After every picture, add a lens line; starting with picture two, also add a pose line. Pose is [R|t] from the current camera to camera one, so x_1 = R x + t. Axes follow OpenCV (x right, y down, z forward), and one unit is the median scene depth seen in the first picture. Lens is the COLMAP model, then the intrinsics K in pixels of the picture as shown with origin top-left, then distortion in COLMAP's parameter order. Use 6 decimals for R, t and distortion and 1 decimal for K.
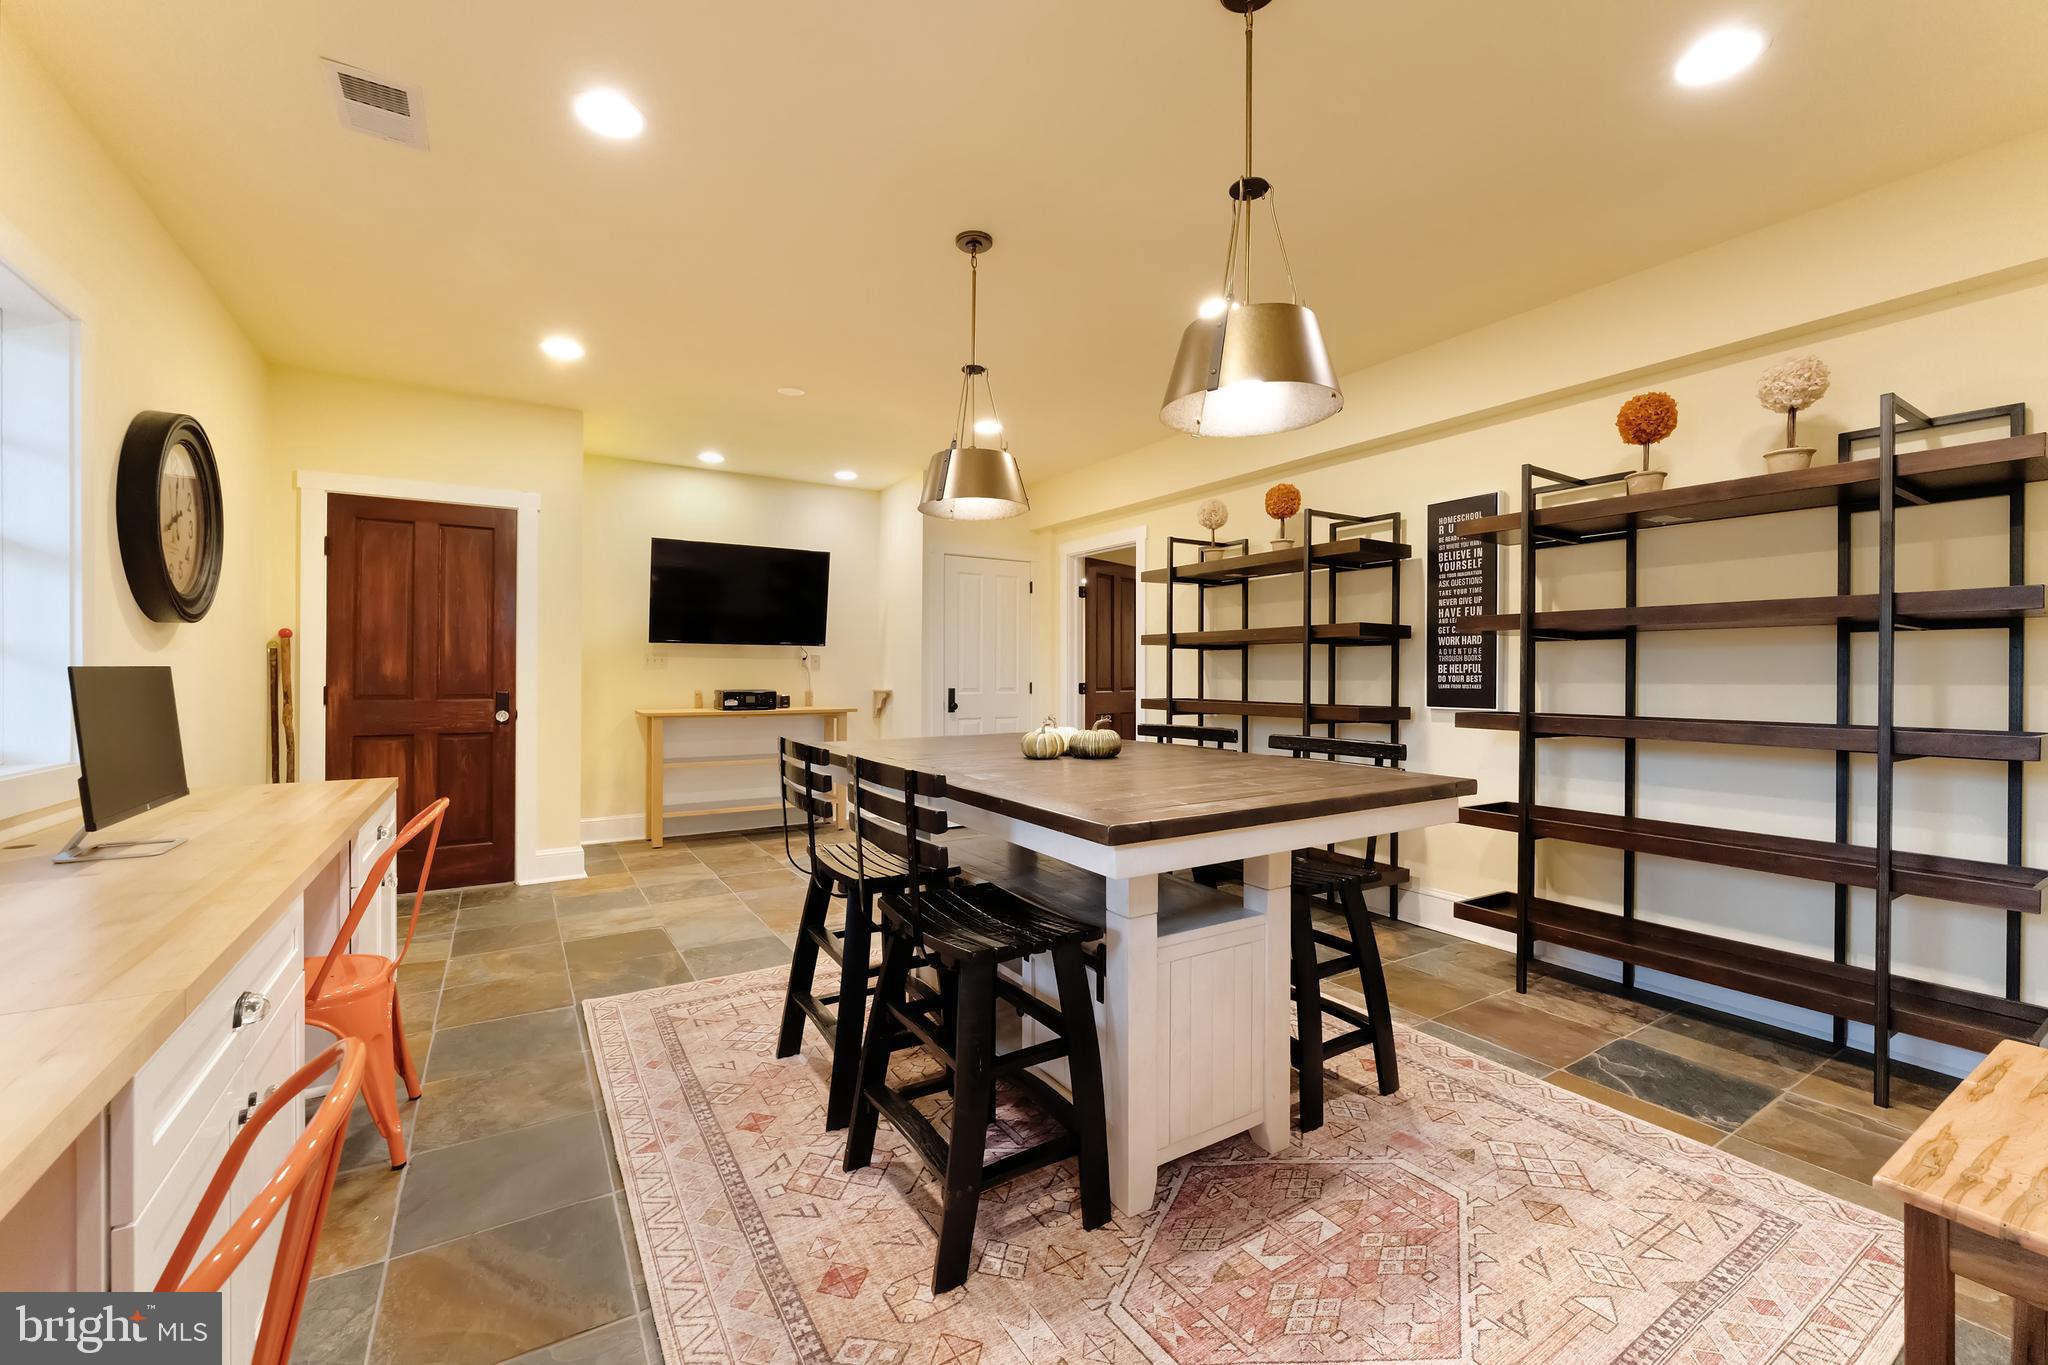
lens RADIAL K [[825.8, 0, 1016.3], [0, 825.8, 672.7], [0, 0, 1]] dist [-0.008347, -0.000003]
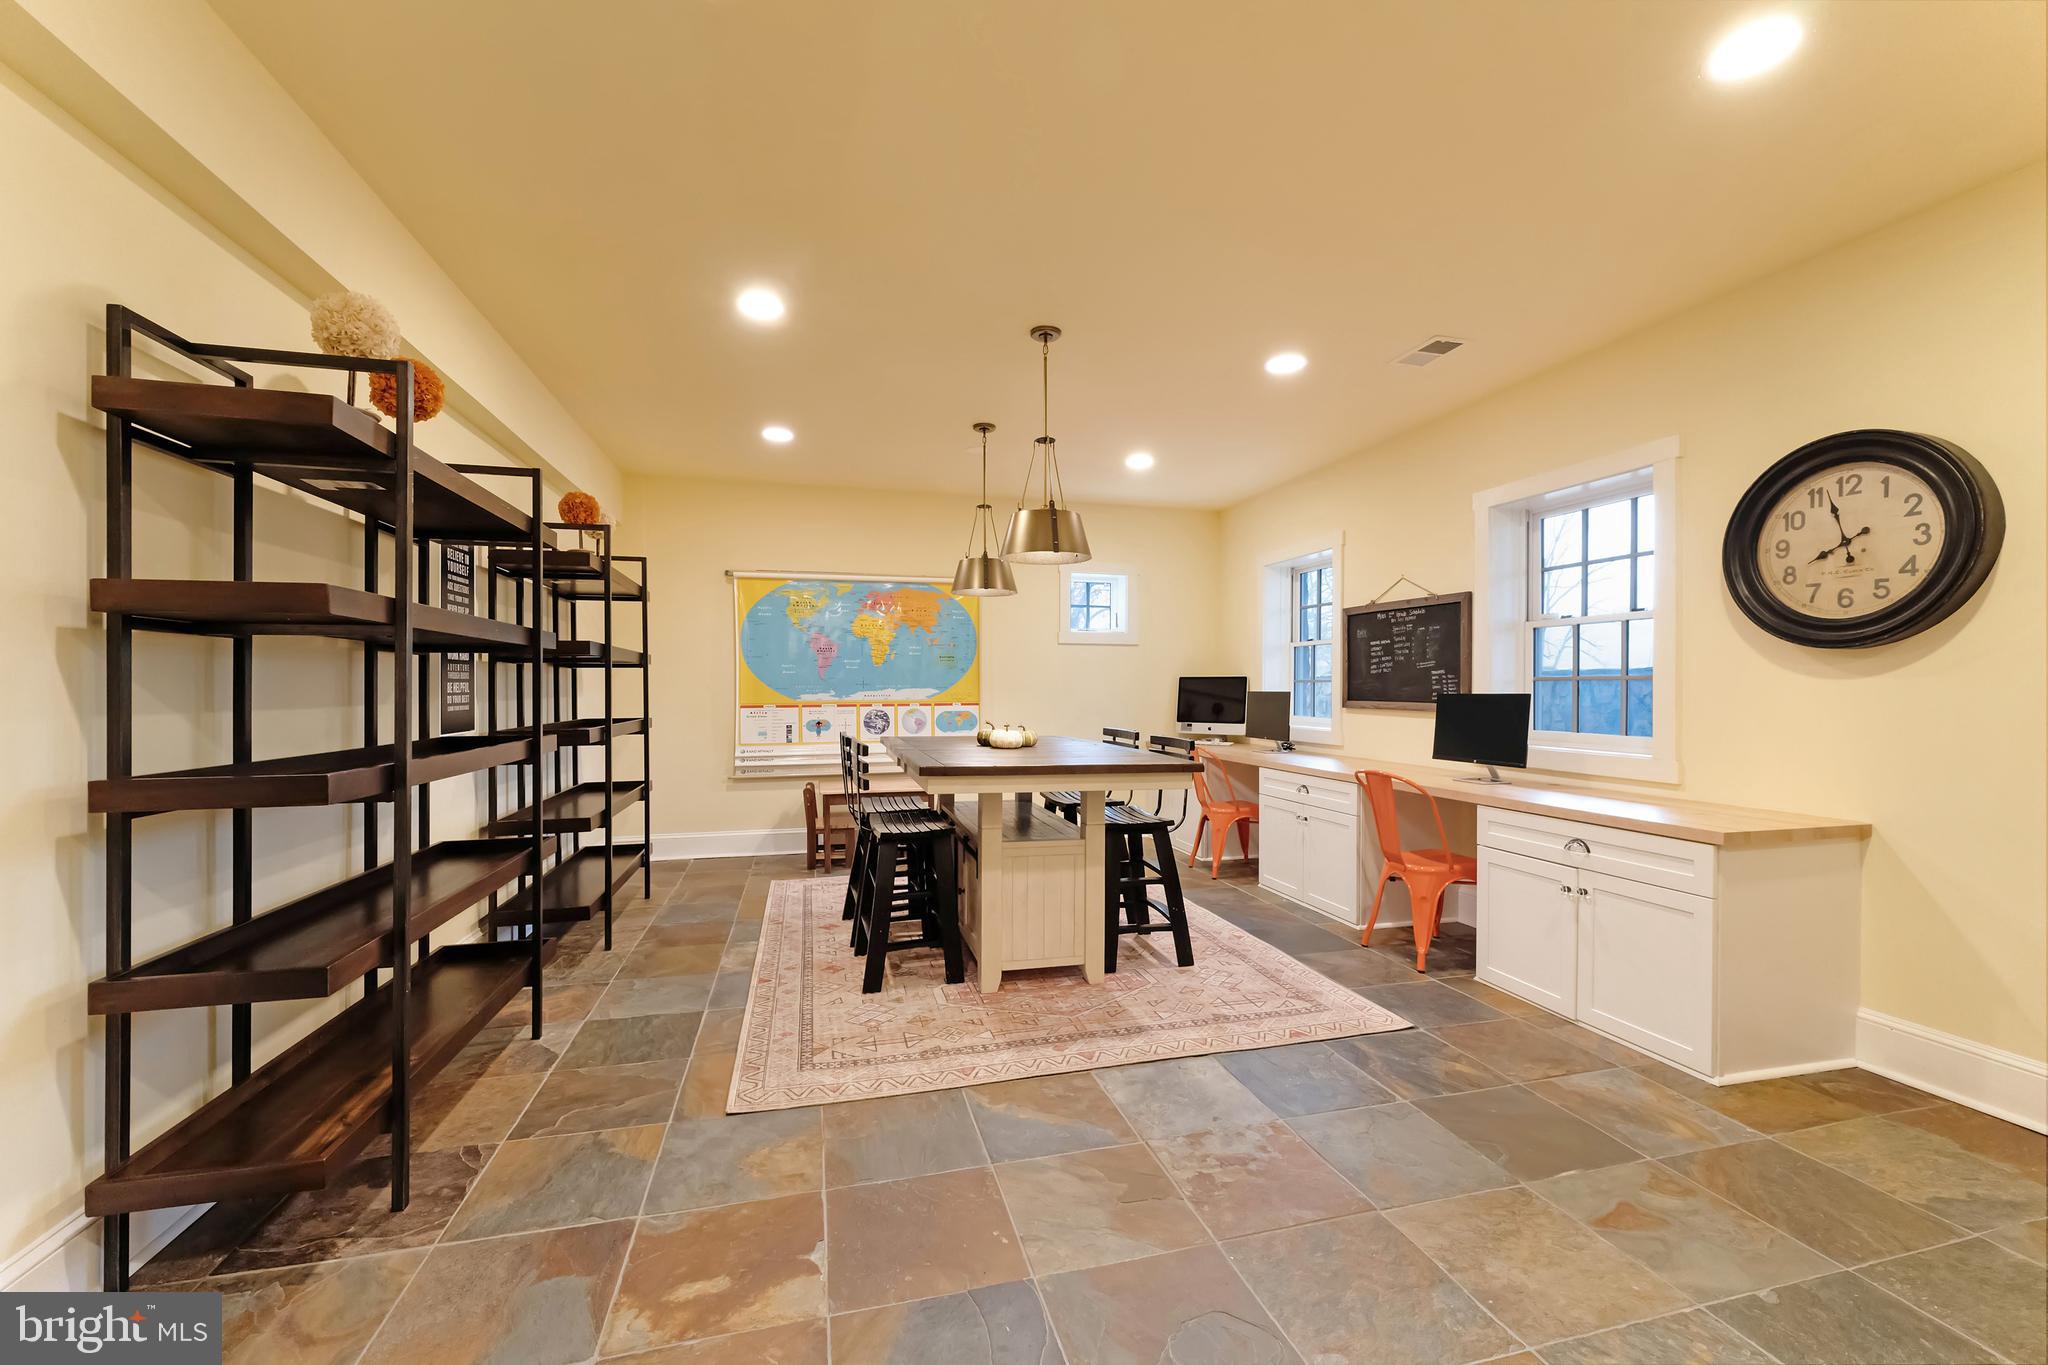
lens RADIAL K [[819.2, 0, 1028.2], [0, 819.2, 695.4], [0, 0, 1]] dist [-0.002215, 0.000255]
pose [[-0.958085, -0.007560, 0.286386, -0.267963], [-0.005776, 0.999958, 0.007075, -0.005654], [-0.286427, 0.005124, -0.958088, 1.557183]]
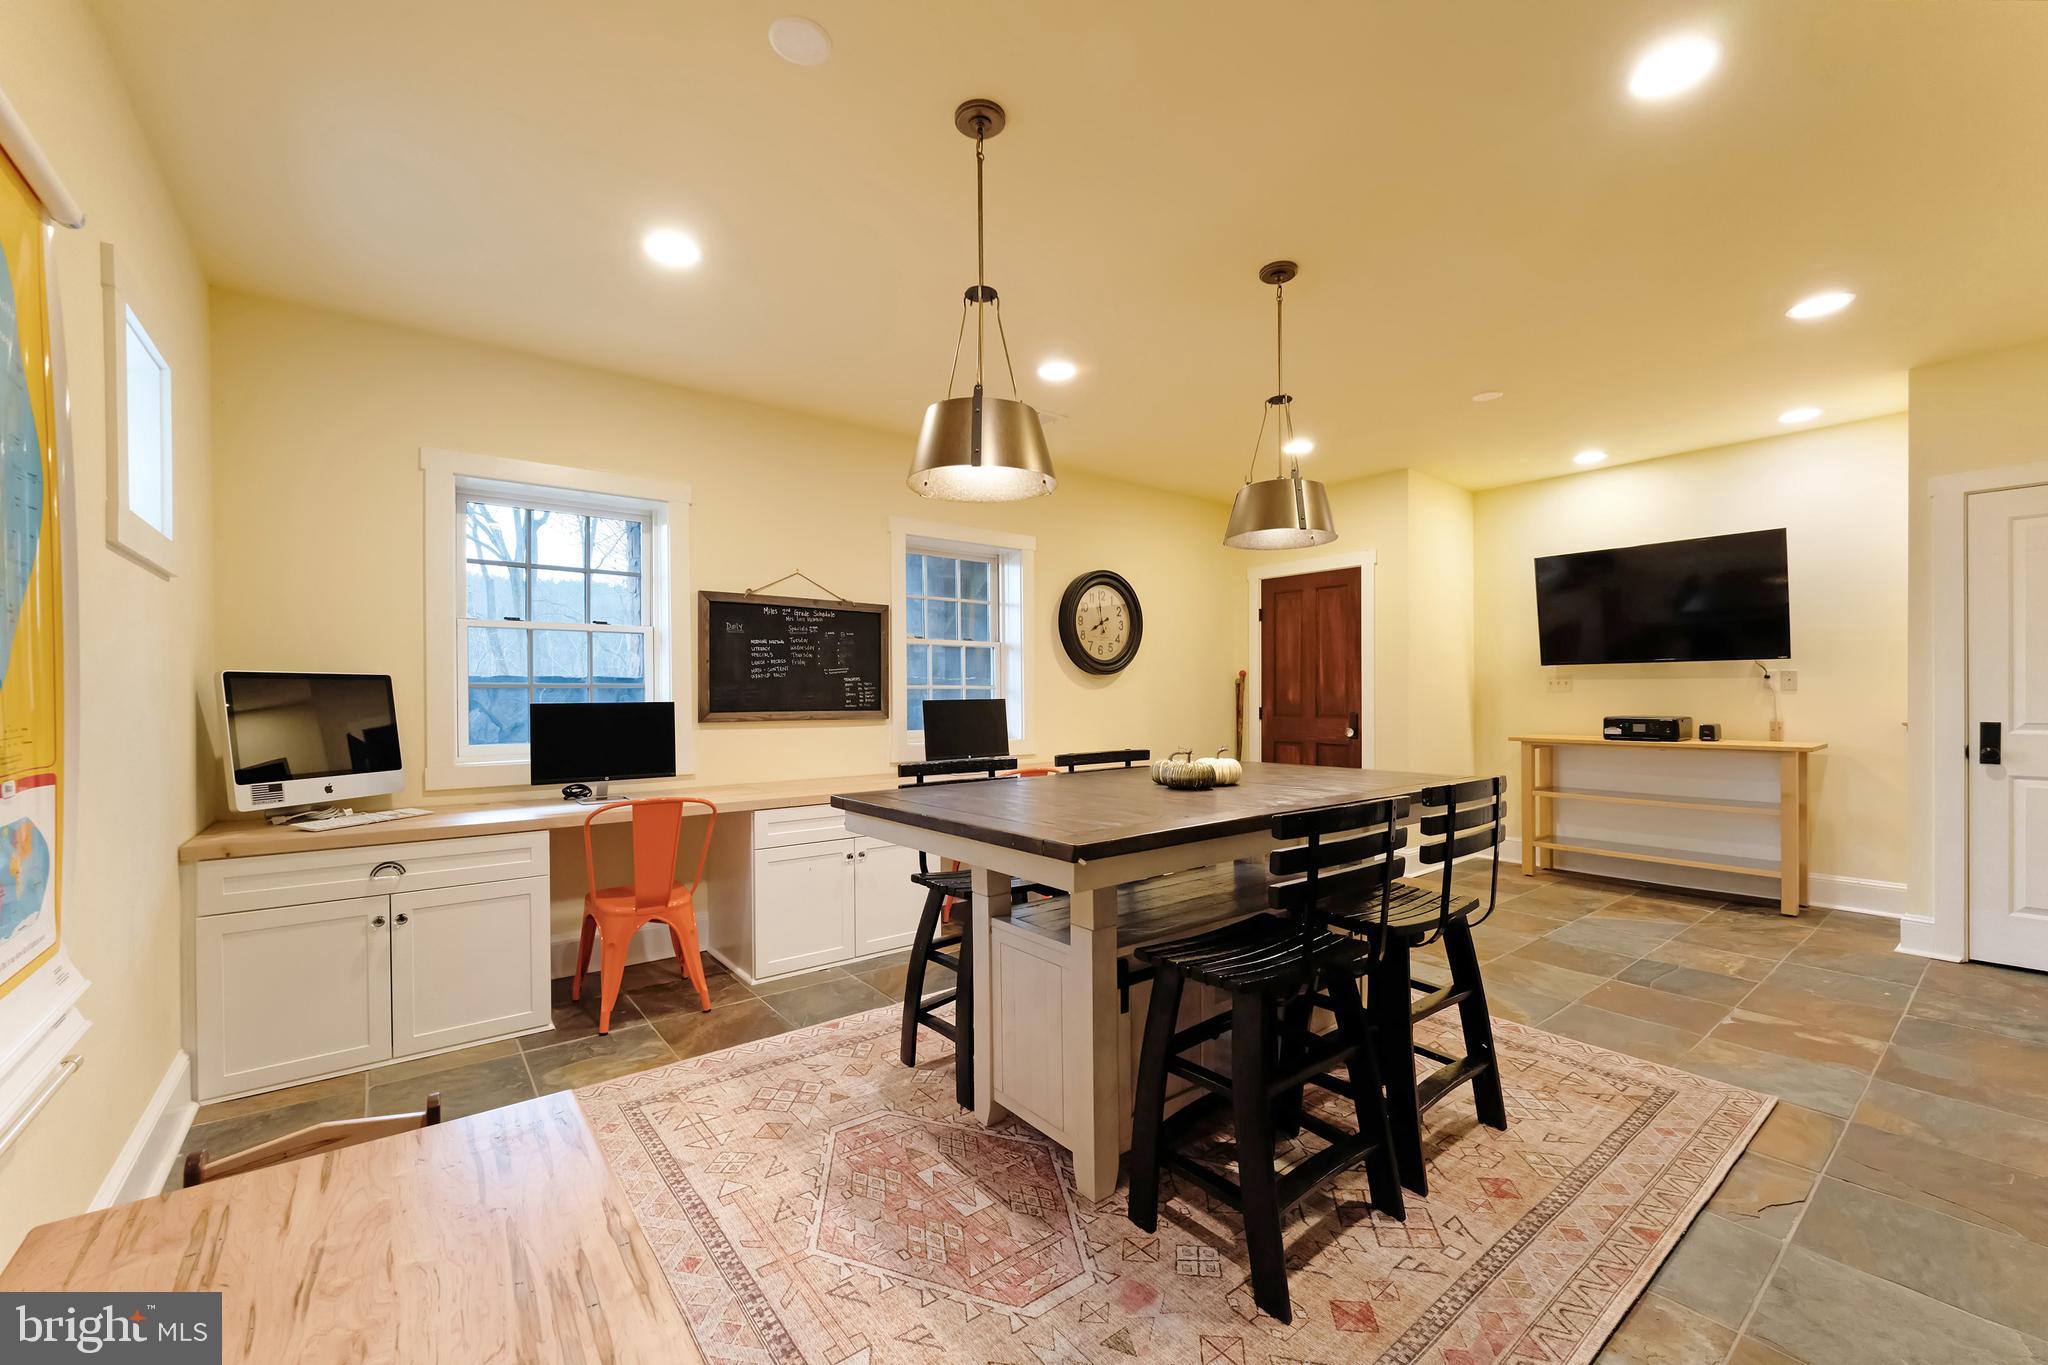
lens RADIAL K [[819.2, 0, 1028.2], [0, 819.2, 695.4], [0, 0, 1]] dist [-0.002215, 0.000255]
pose [[0.113962, -0.001140, -0.993484, 0.658123], [0.007900, 0.999969, -0.000241, -0.008905], [0.993454, -0.007821, 0.113967, 0.422861]]
